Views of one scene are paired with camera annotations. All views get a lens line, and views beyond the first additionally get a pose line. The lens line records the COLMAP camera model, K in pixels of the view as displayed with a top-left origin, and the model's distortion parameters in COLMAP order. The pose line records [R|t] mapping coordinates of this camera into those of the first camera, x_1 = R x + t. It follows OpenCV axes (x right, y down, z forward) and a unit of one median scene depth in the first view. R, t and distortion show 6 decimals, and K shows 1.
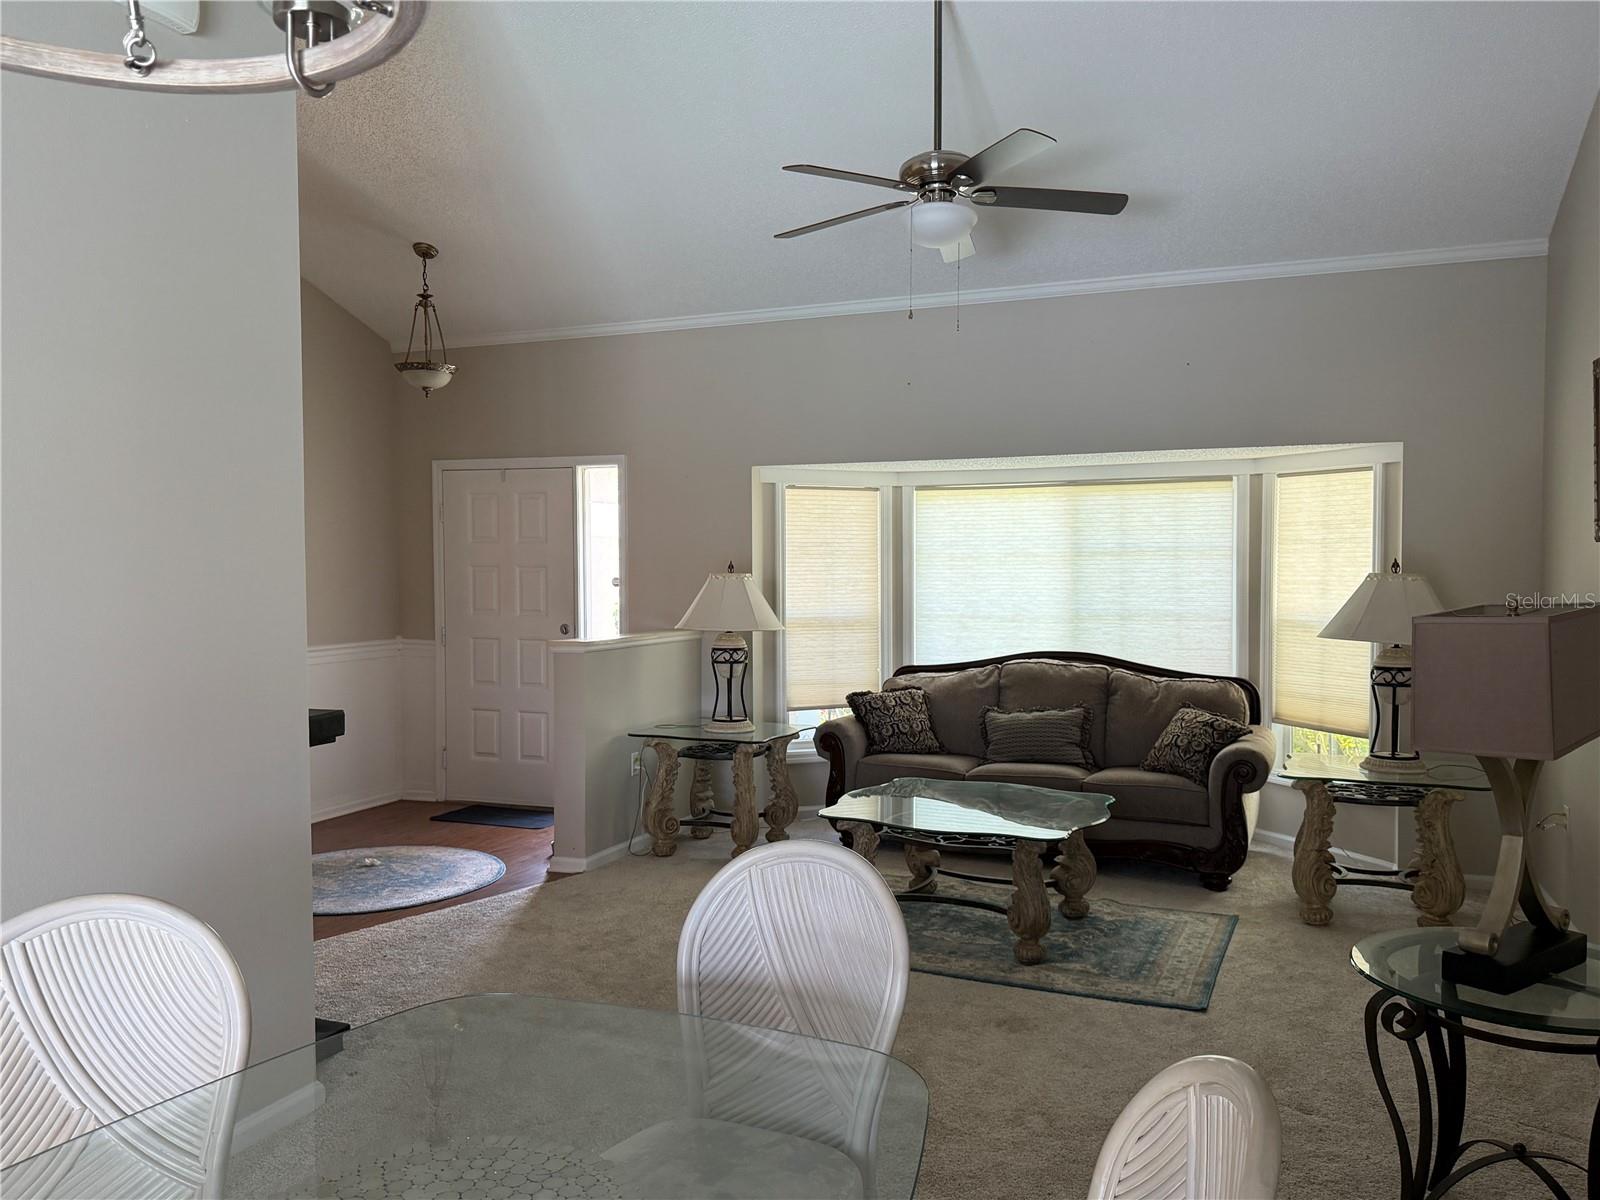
lens RADIAL K [[1193.4, 0, 800.0], [0, 1193.4, 600.0], [0, 0, 1]] dist [0.000175, -0.000063]
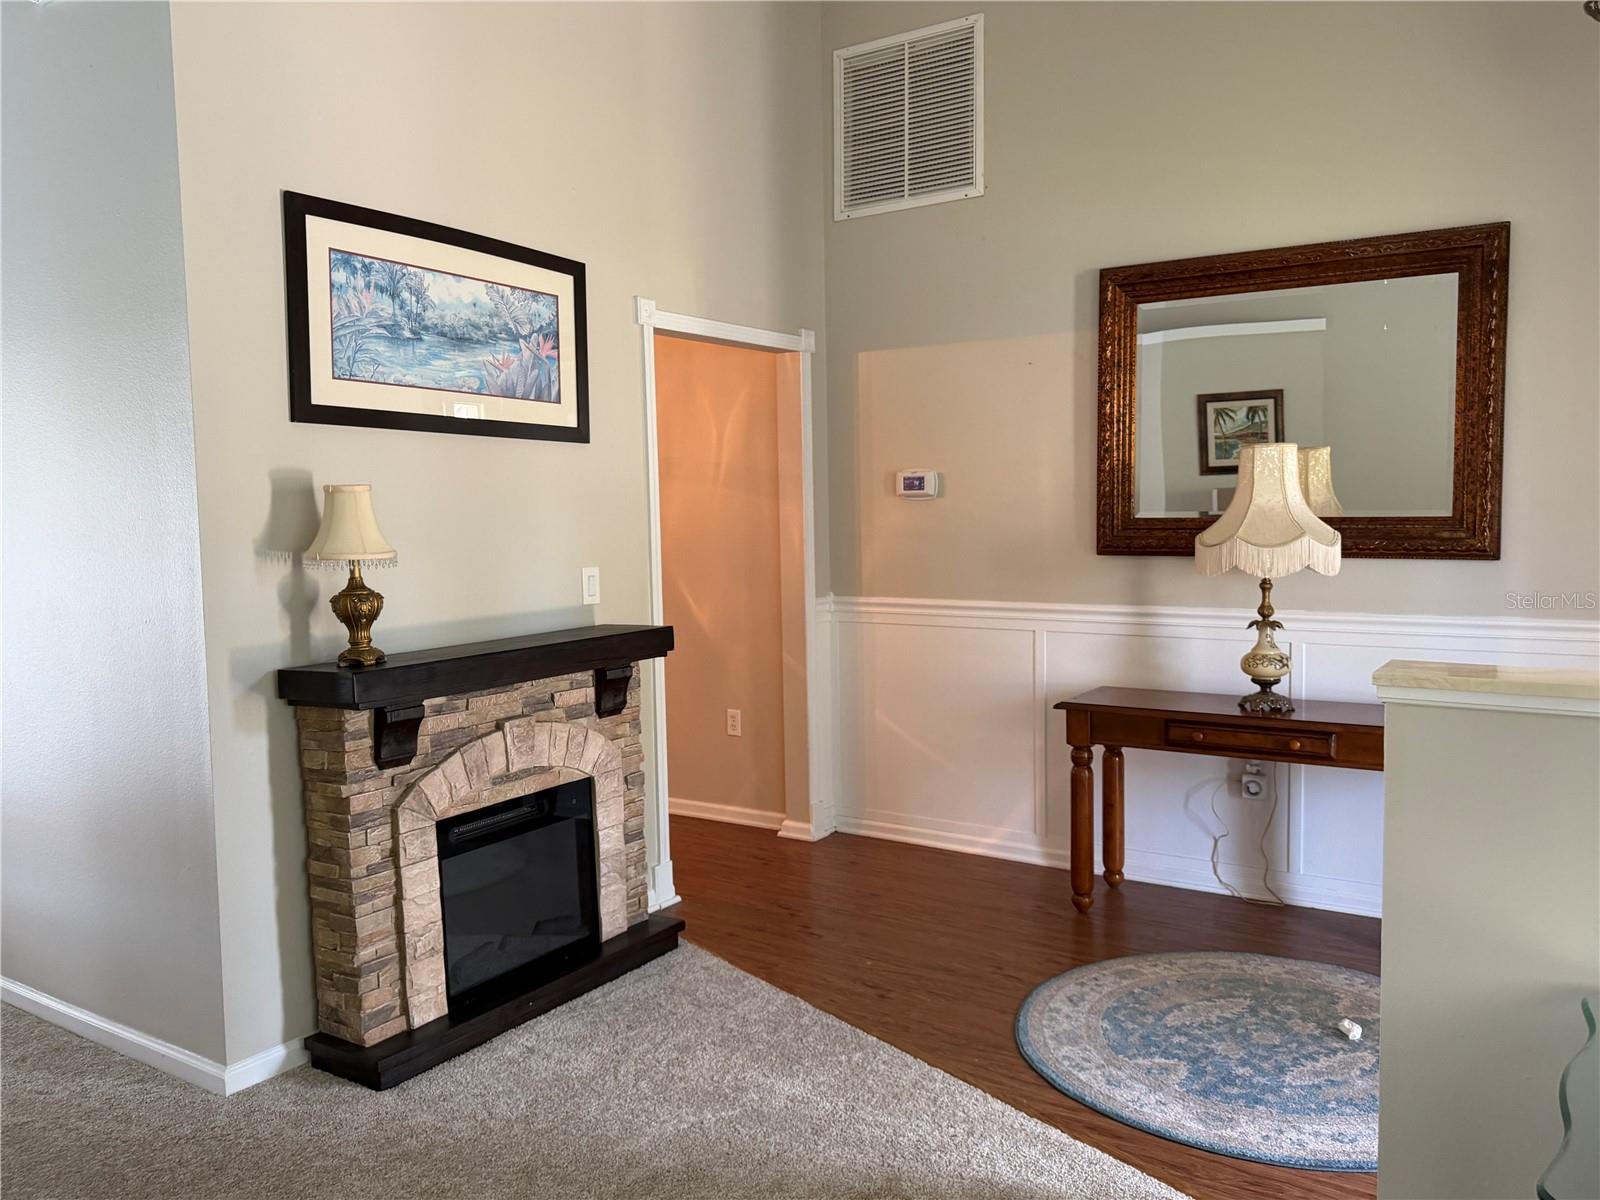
lens RADIAL K [[1193.4, 0, 800.0], [0, 1193.4, 600.0], [0, 0, 1]] dist [0.000175, -0.000063]
pose [[-0.172598, 0.079853, -0.981750, 0.216683], [-0.024153, 0.996066, 0.085263, -0.014330], [0.984696, 0.038428, -0.169990, 0.942053]]
